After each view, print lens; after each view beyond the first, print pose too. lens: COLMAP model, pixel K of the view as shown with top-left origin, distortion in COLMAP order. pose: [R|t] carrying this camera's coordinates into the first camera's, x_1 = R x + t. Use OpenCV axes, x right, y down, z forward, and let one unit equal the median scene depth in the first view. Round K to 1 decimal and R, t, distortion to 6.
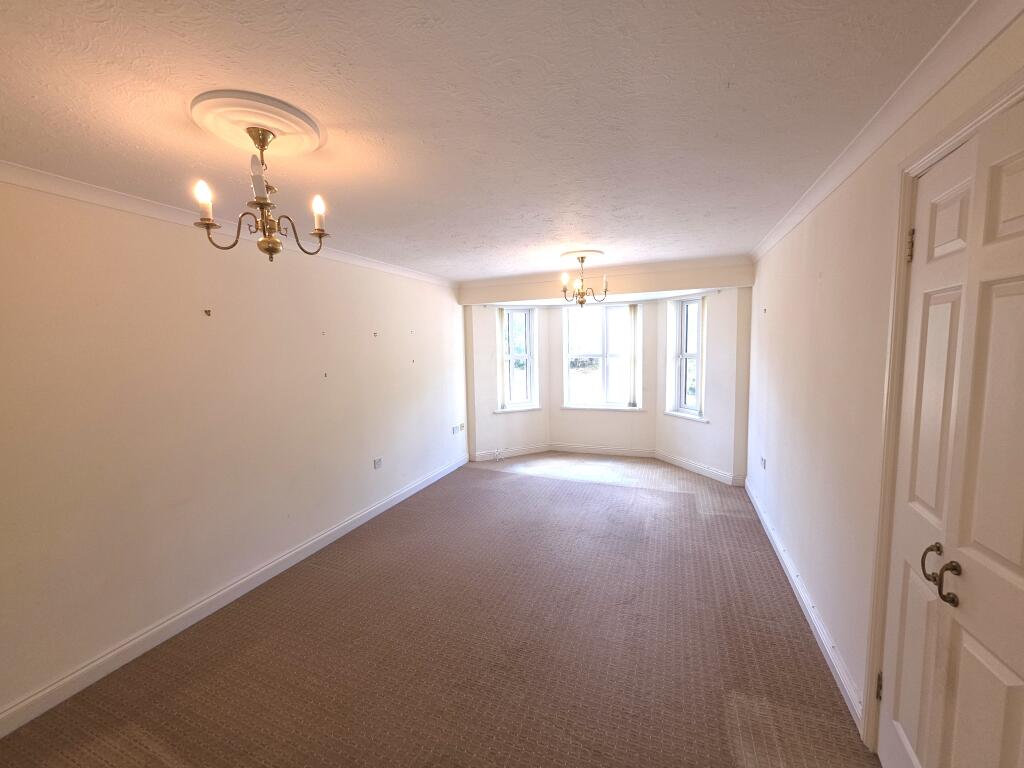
lens RADIAL K [[408.0, 0, 514.5], [0, 408.0, 383.2], [0, 0, 1]] dist [0.001546, -0.000157]
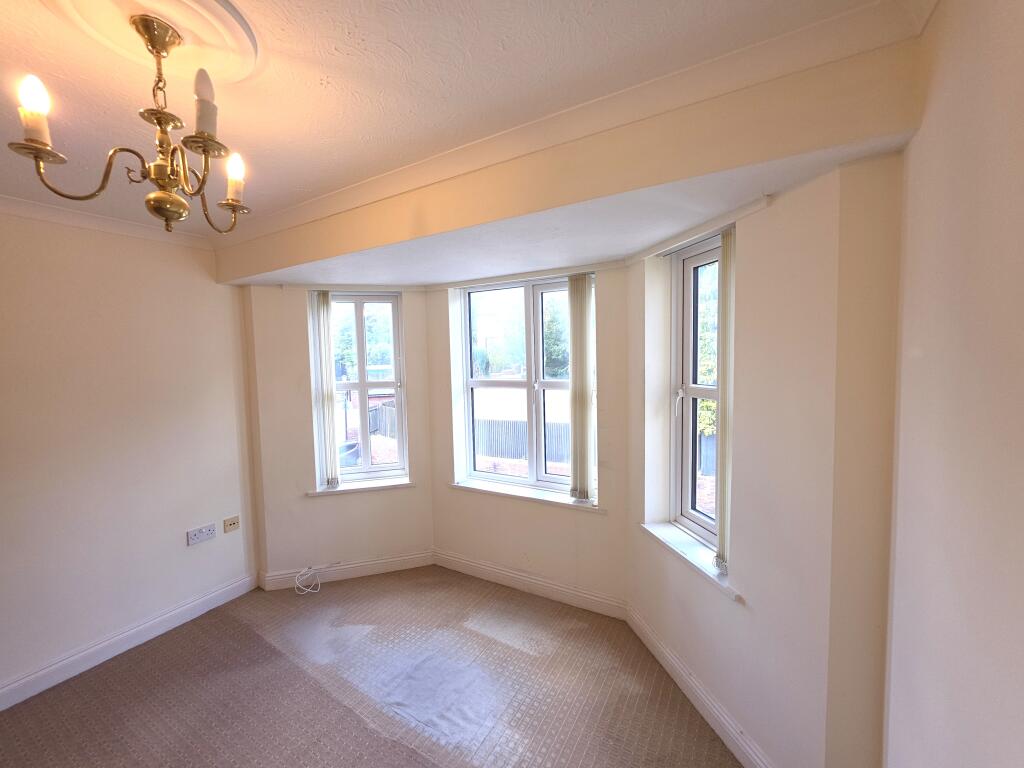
lens RADIAL K [[408.0, 0, 509.6], [0, 408.0, 386.0], [0, 0, 1]] dist [0.001546, -0.000157]
pose [[0.987678, 0.012280, -0.156019, 0.284873], [-0.018098, 0.999191, -0.035922, -0.051832], [0.155451, 0.038303, 0.987101, 0.537089]]
